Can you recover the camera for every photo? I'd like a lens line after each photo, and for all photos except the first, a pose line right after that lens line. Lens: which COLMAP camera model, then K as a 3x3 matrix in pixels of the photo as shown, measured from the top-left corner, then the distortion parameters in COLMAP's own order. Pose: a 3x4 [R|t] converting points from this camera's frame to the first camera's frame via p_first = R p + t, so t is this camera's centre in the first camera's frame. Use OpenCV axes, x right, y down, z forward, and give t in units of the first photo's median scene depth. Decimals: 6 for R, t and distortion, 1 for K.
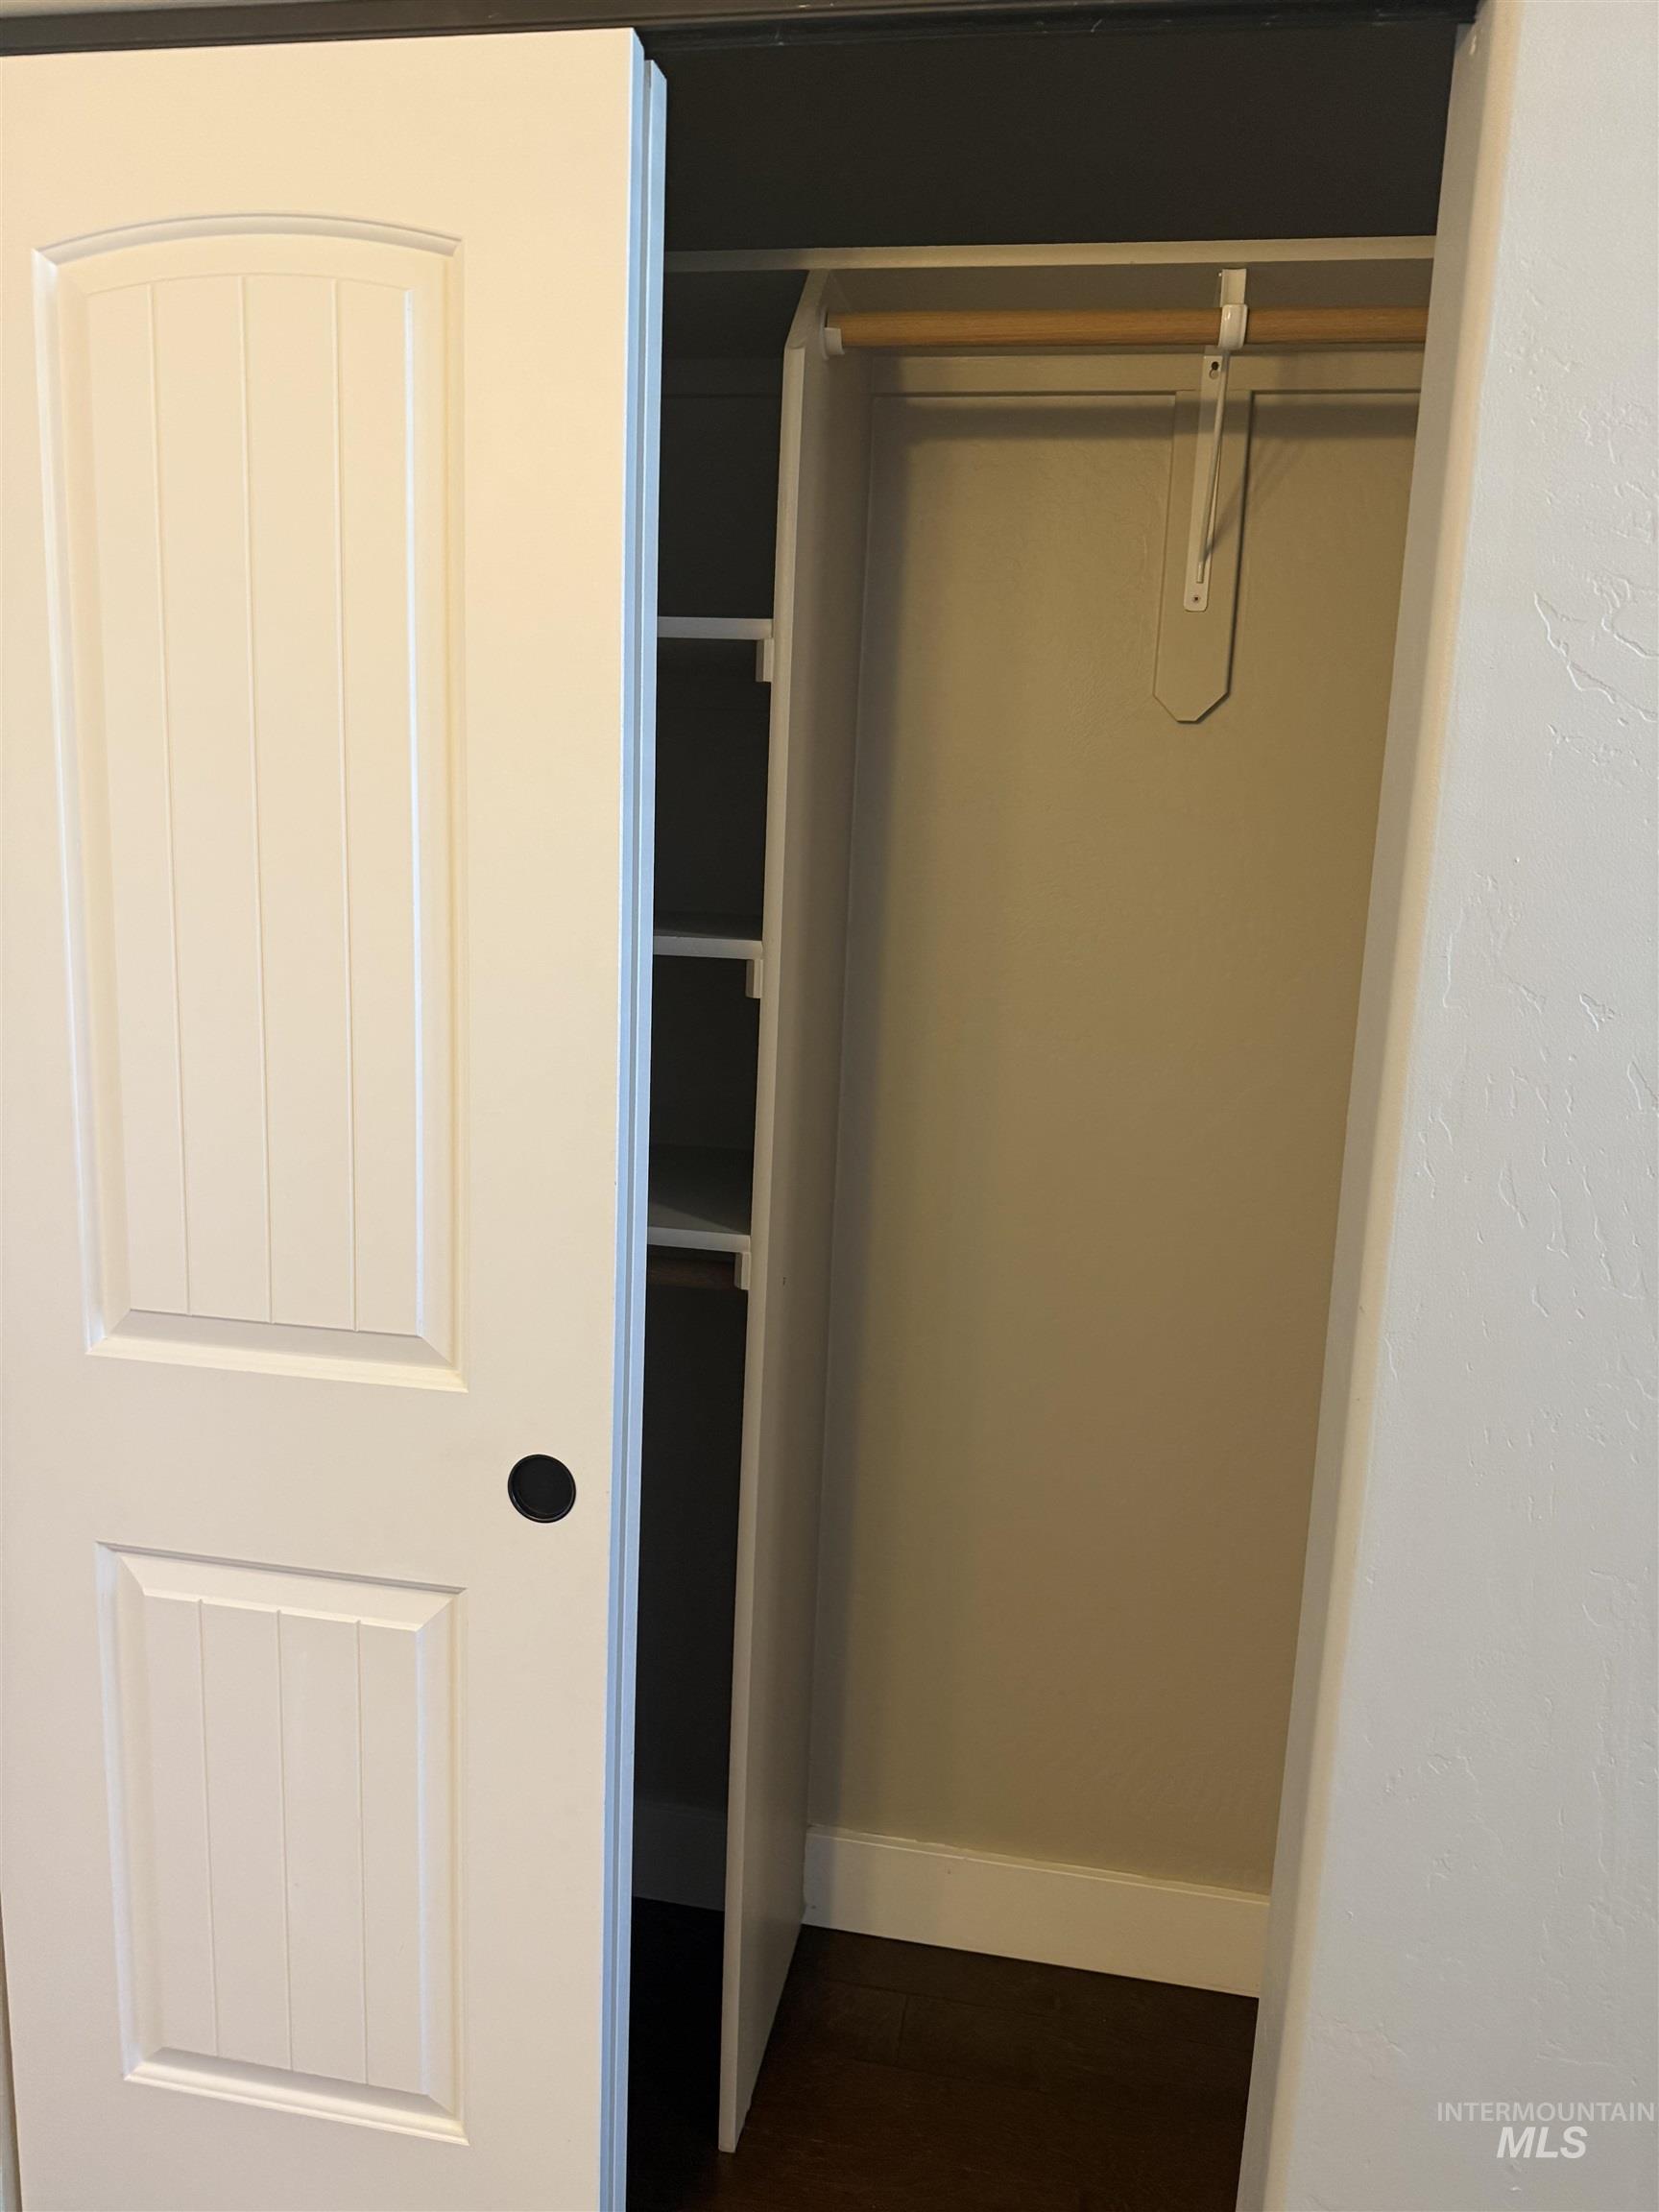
lens RADIAL K [[1546.7, 0, 829.5], [0, 1546.7, 1106.0], [0, 0, 1]] dist [0.002494, -0.025123]
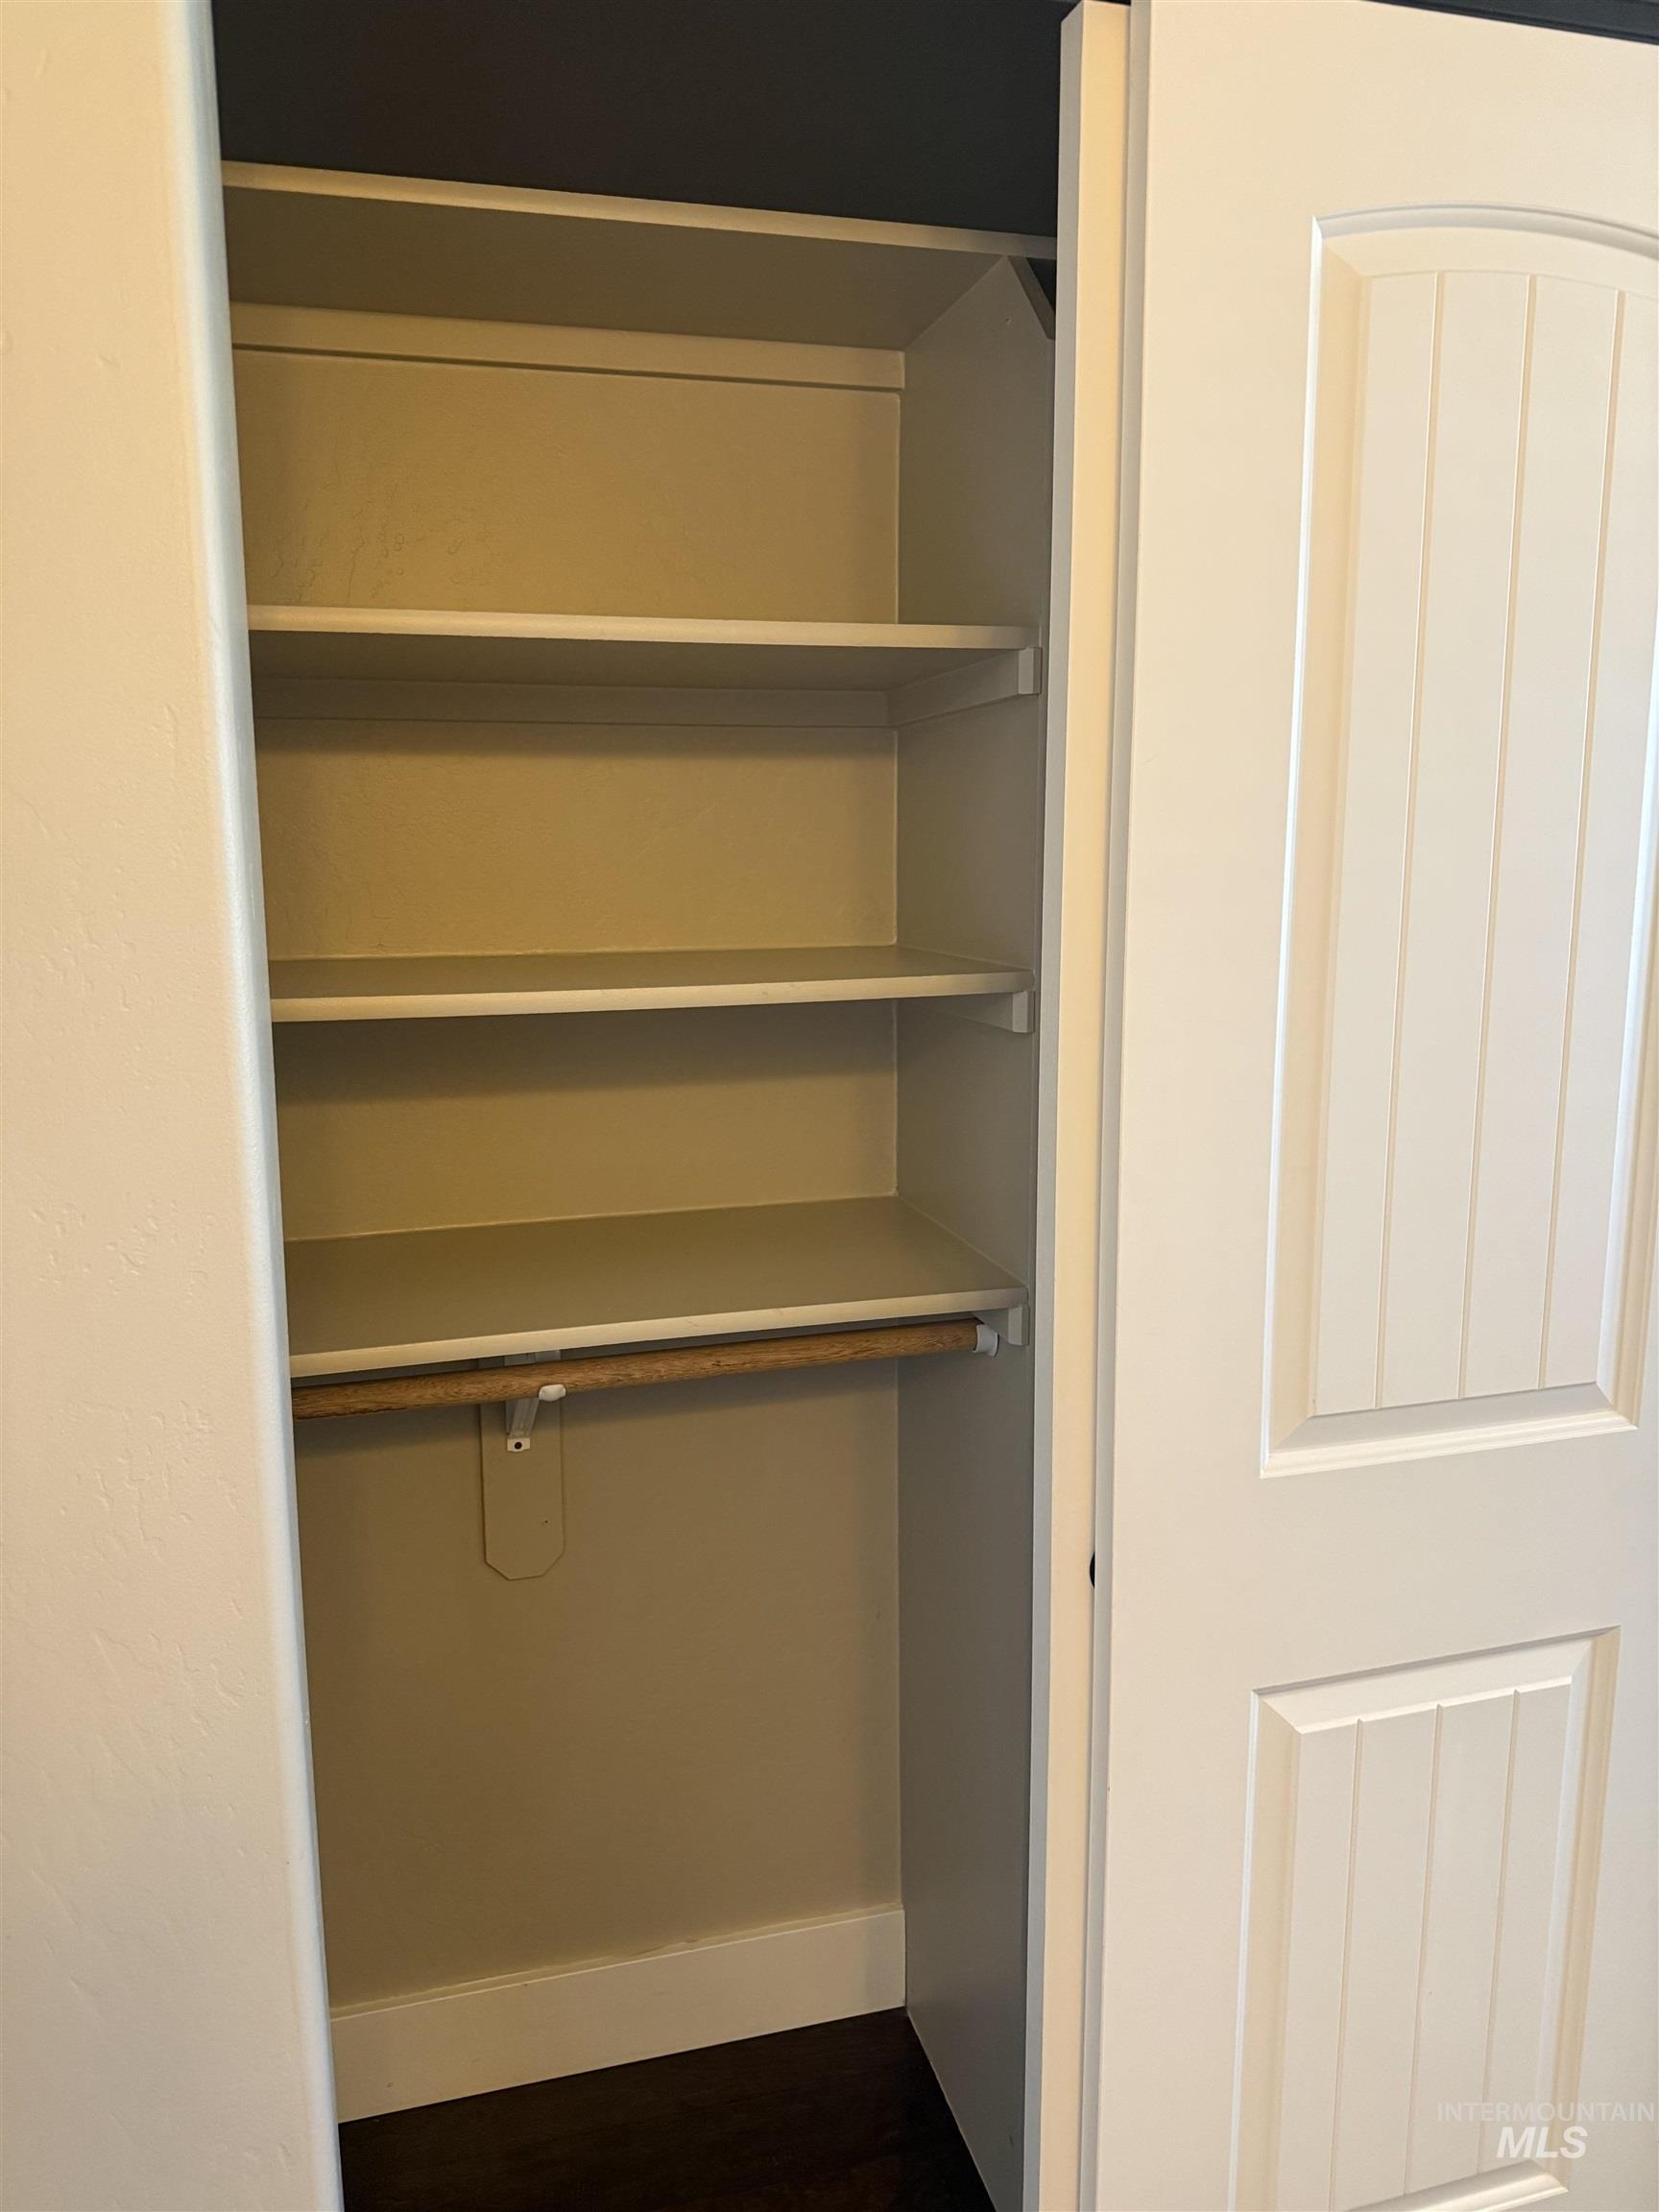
lens RADIAL K [[1546.7, 0, 829.5], [0, 1546.7, 1106.0], [0, 0, 1]] dist [0.002494, -0.025123]
pose [[0.904434, -0.115875, 0.410575, -1.045972], [0.117768, 0.992824, 0.020778, -0.097051], [-0.410036, 0.029560, 0.911590, 0.295628]]
